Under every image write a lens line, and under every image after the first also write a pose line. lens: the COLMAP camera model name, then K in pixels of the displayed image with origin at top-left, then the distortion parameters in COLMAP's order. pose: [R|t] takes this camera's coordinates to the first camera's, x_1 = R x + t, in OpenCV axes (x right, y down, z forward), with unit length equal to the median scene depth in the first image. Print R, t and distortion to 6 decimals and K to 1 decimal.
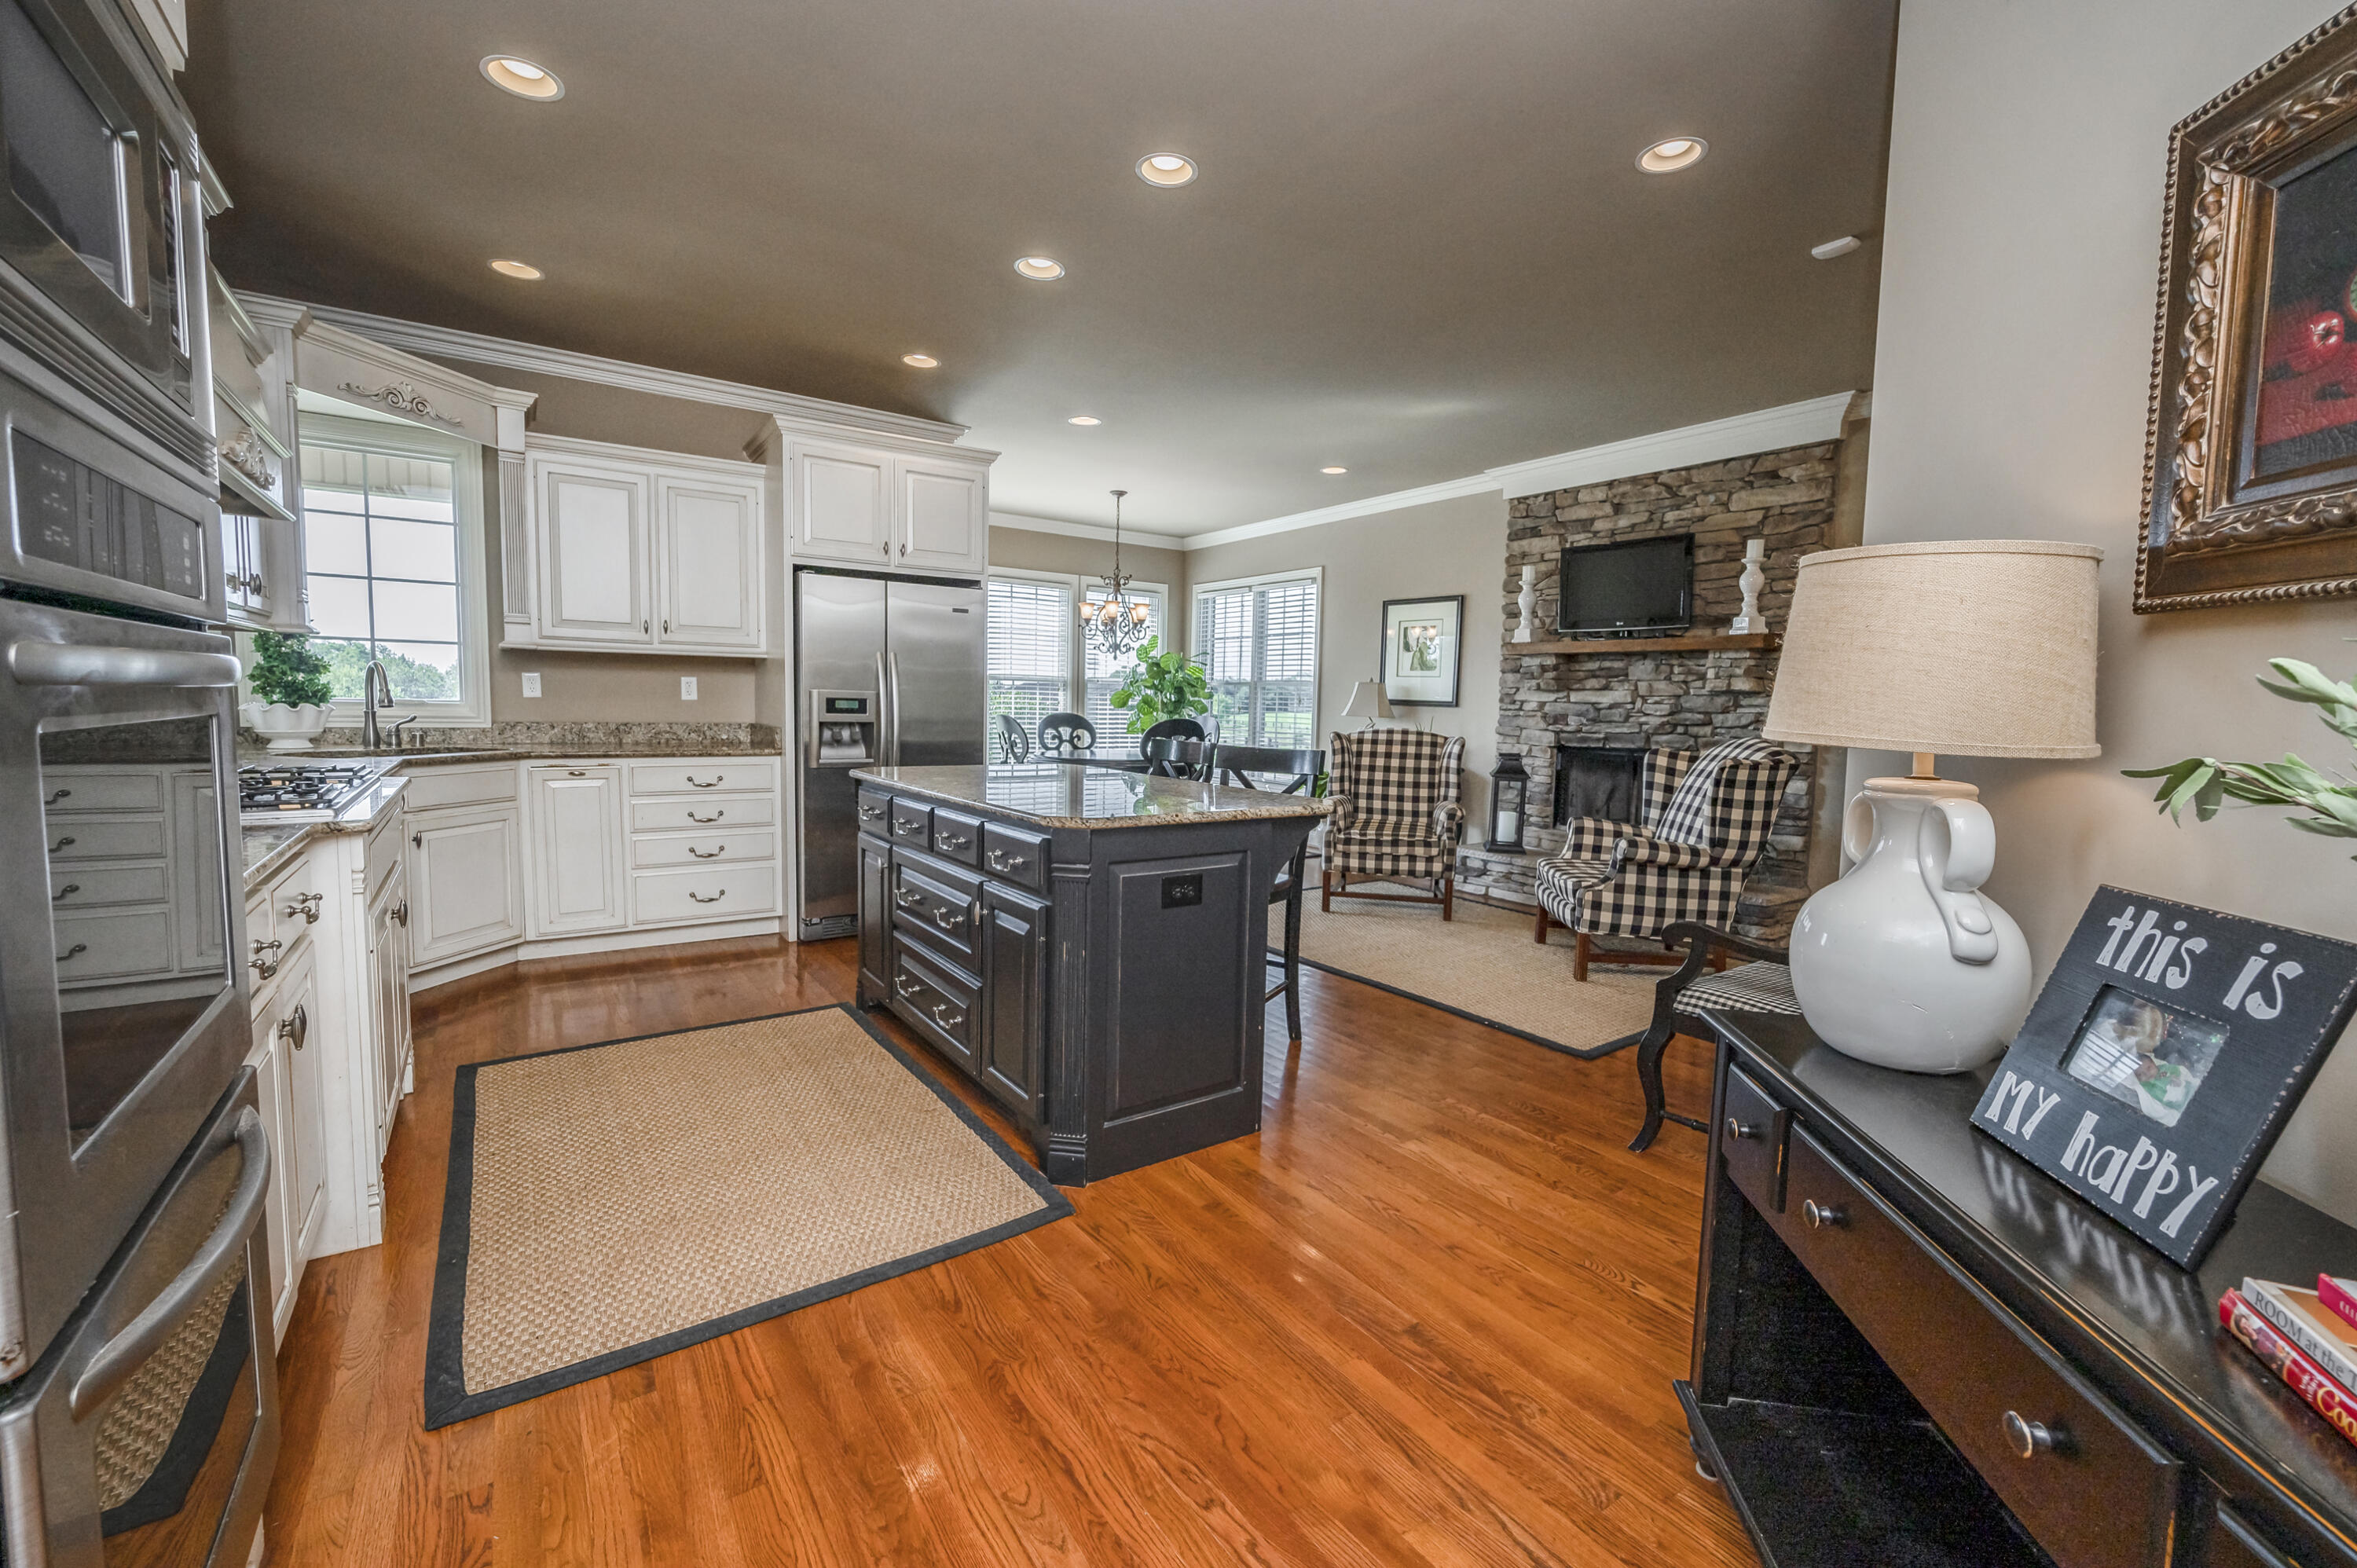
lens RADIAL K [[958.1, 0, 1178.5], [0, 958.1, 784.0], [0, 0, 1]] dist [0.001655, 0.000069]
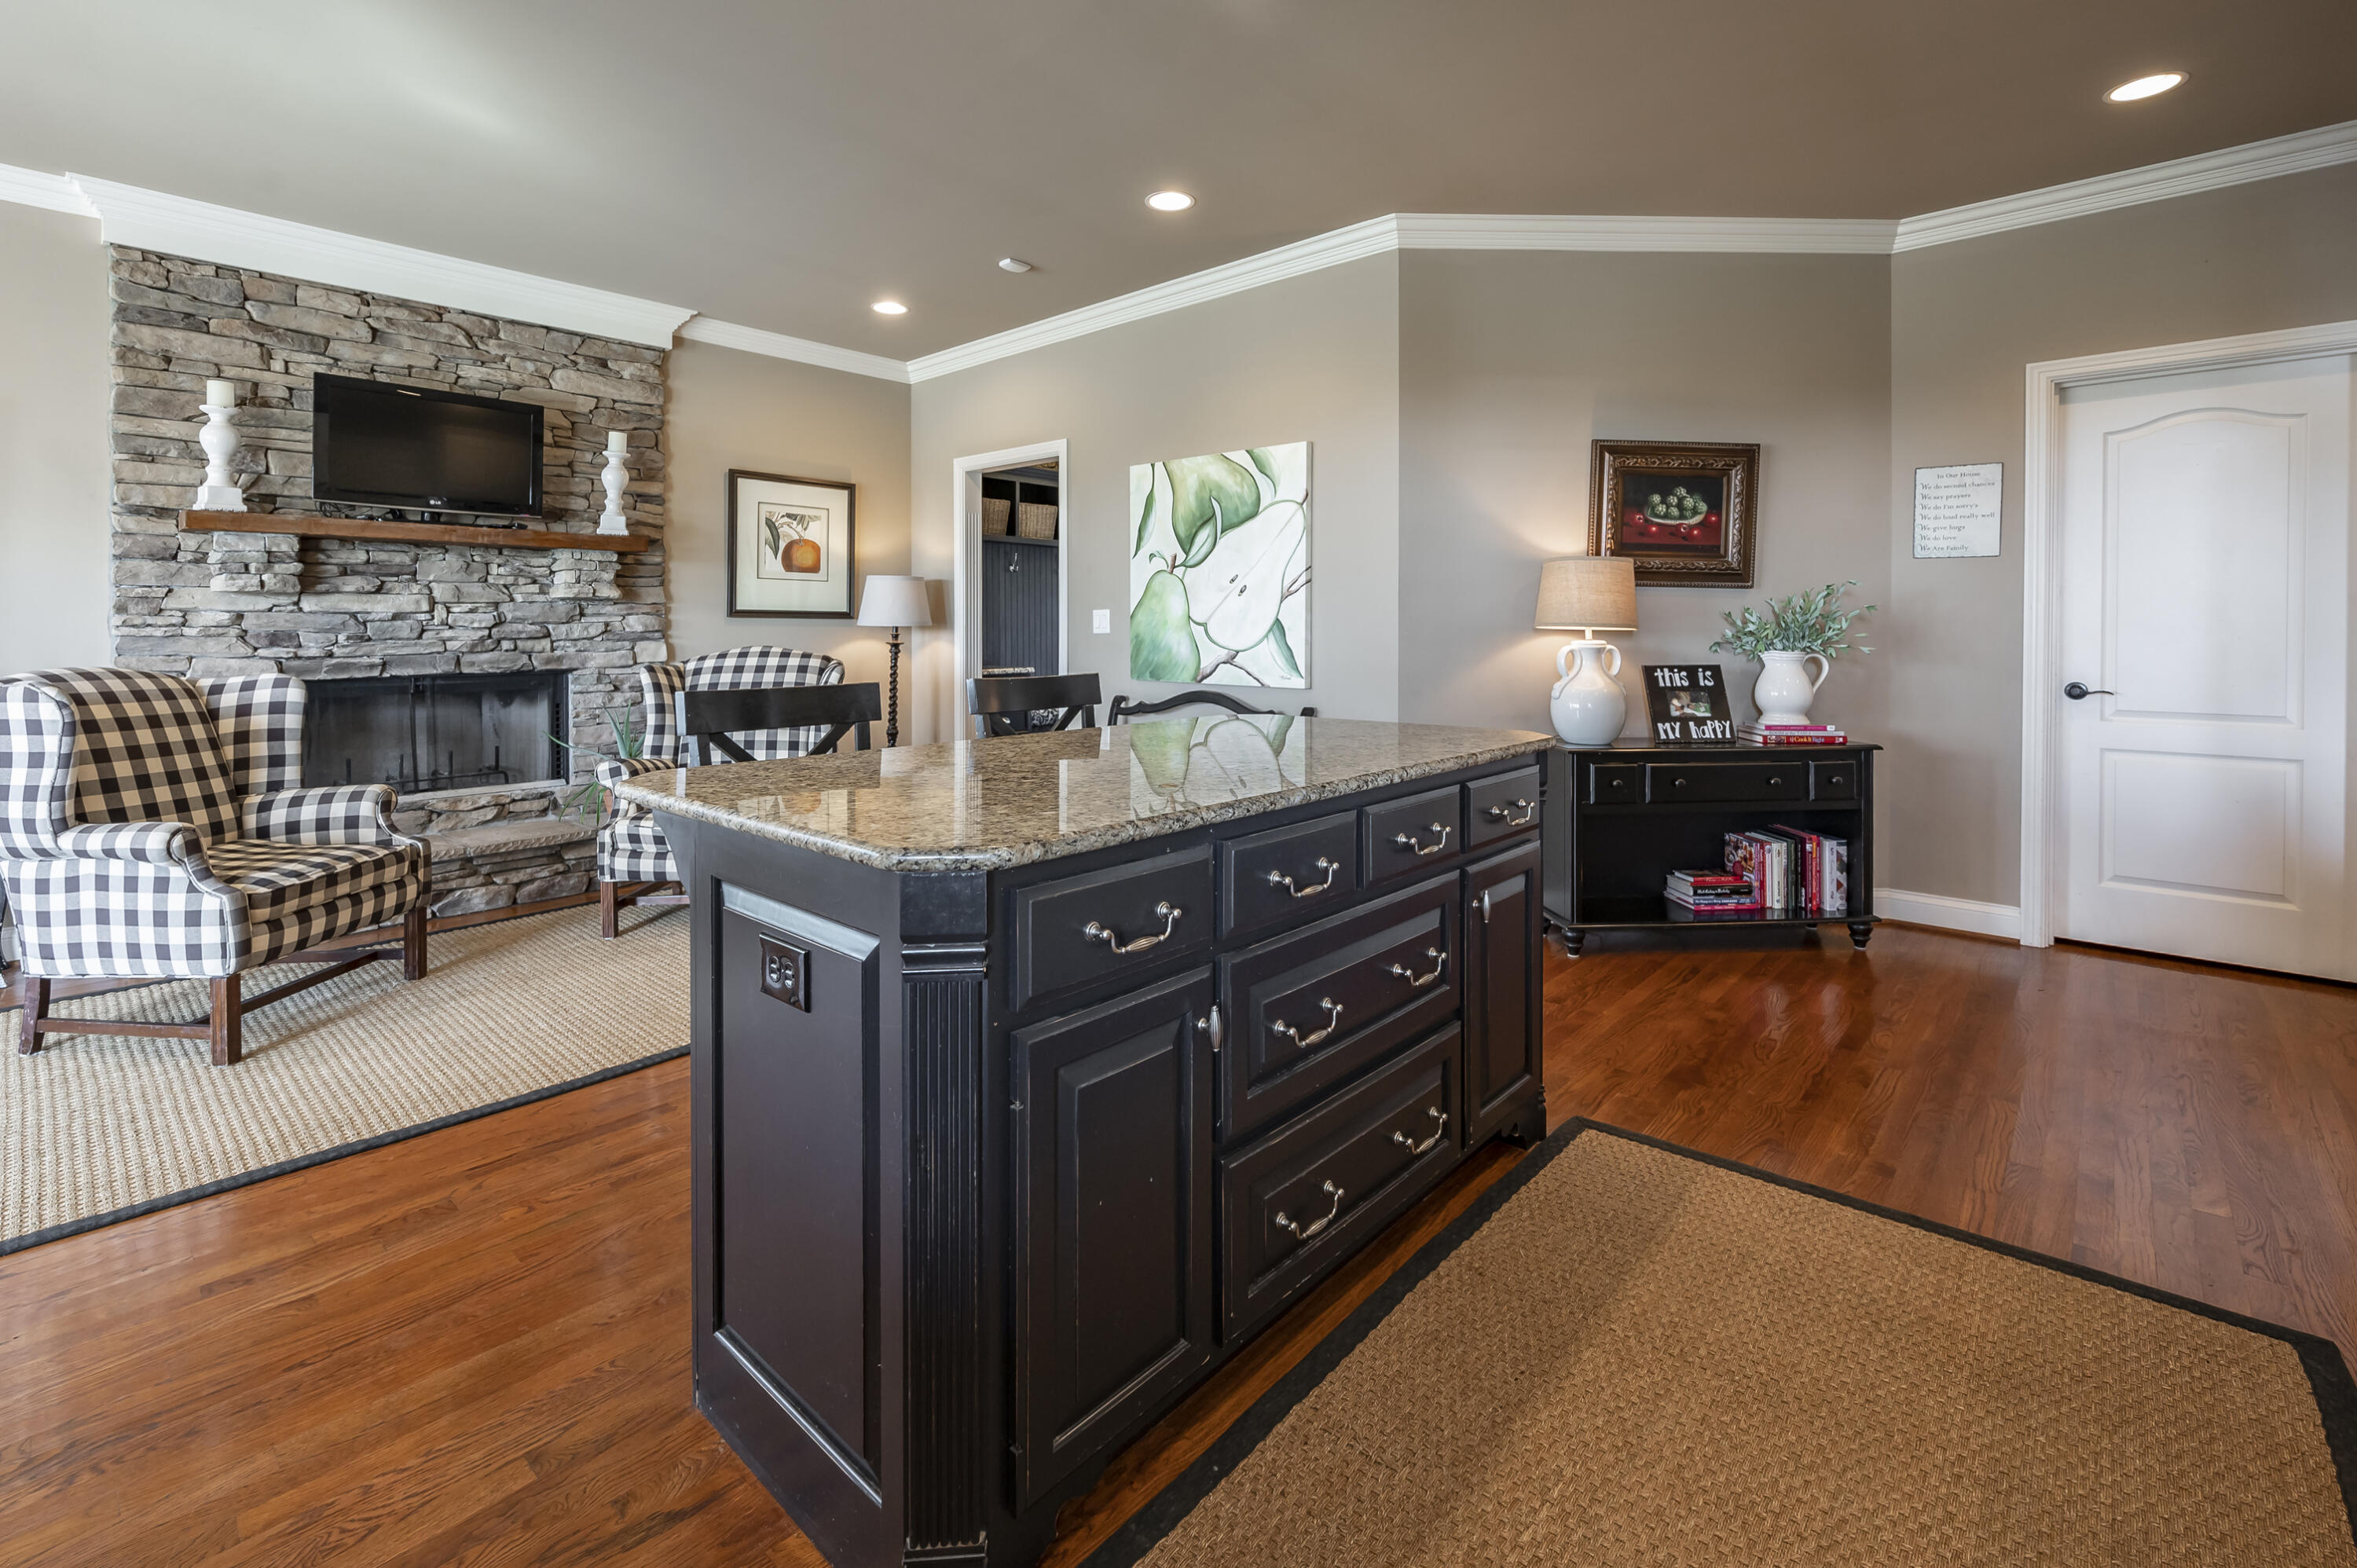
lens RADIAL K [[1069.1, 0, 1125.4], [0, 1069.1, 646.5], [0, 0, 1]] dist [-0.001103, -0.000339]
pose [[-0.211733, -0.039668, 0.976522, -0.445517], [0.083333, 0.994804, 0.058479, -0.063681], [-0.973768, 0.093758, -0.207327, 0.674253]]
